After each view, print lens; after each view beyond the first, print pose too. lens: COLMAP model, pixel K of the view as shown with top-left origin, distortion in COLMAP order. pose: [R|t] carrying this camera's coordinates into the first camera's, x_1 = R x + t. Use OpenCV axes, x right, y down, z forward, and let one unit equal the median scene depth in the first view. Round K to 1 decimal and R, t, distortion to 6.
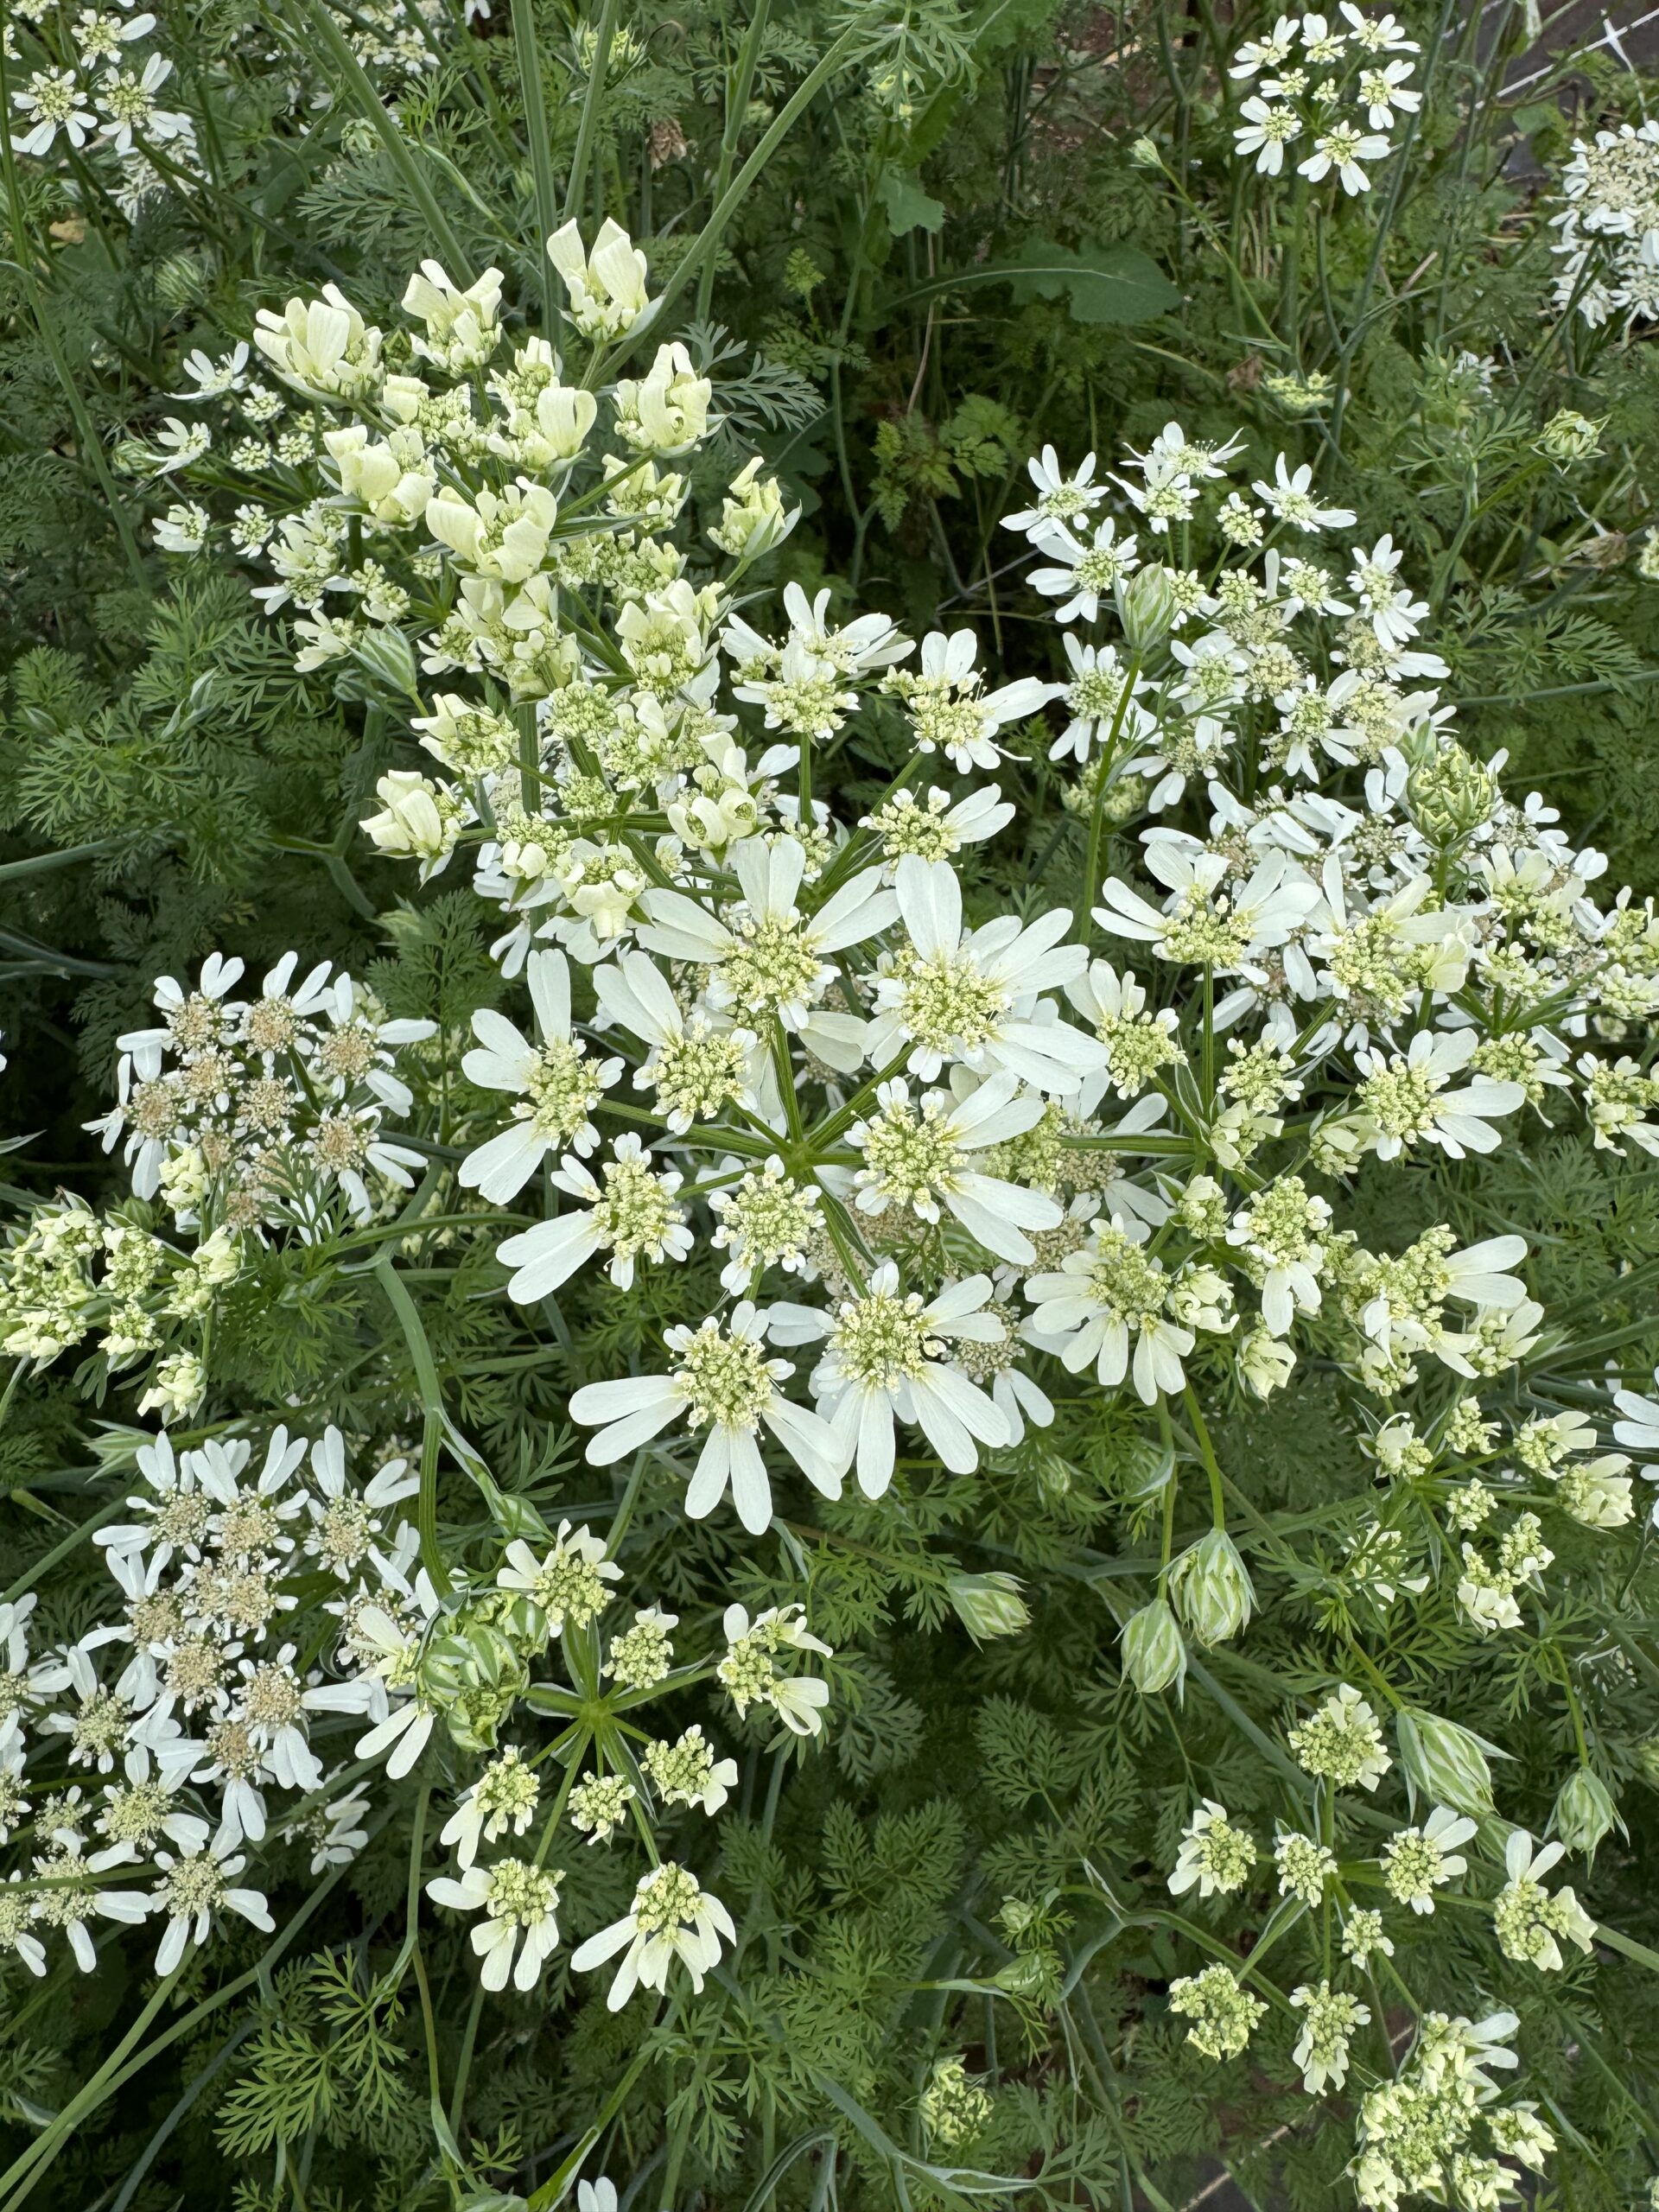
lens RADIAL K [[1537.7, 0, 873.2], [0, 1537.7, 1105.5], [0, 0, 1]] dist [-0.000212, 0.001078]
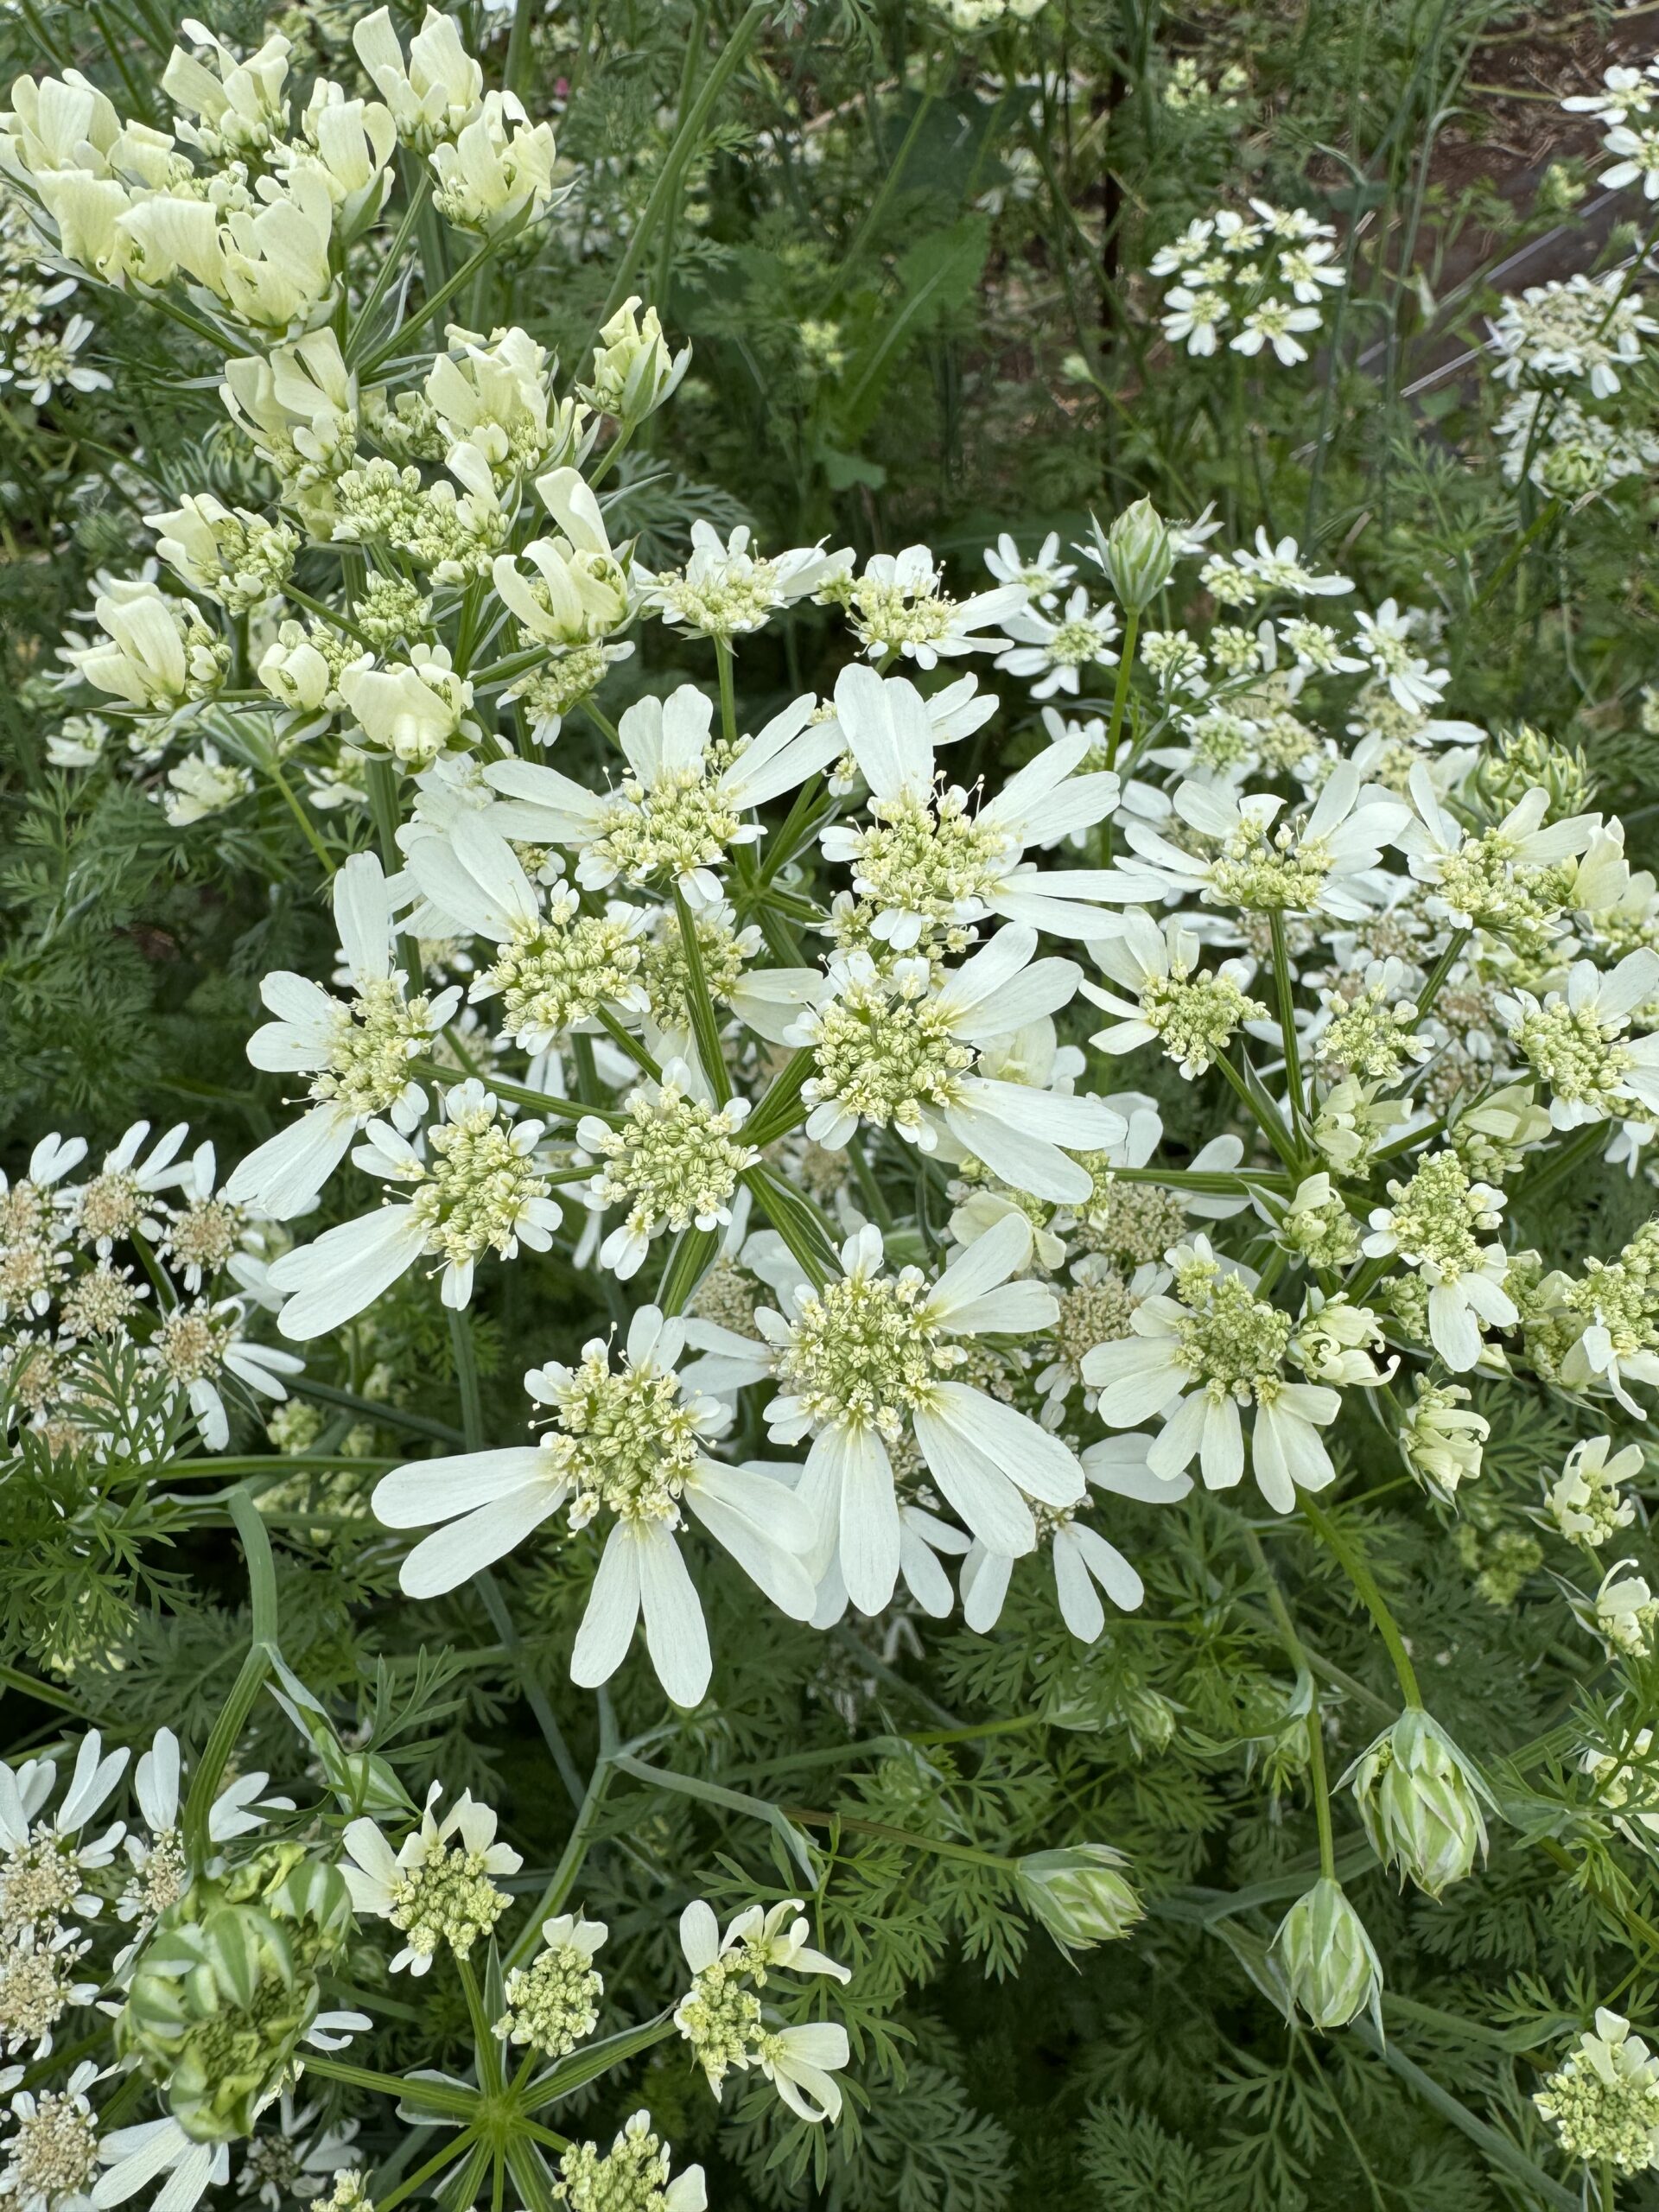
lens RADIAL K [[1537.7, 0, 873.2], [0, 1537.7, 1105.5], [0, 0, 1]] dist [-0.000212, 0.001078]
pose [[0.996780, -0.080189, -0.000206, 0.012813], [0.077682, 0.966243, -0.245642, 0.156661], [0.019897, 0.244835, 0.969361, 0.270097]]
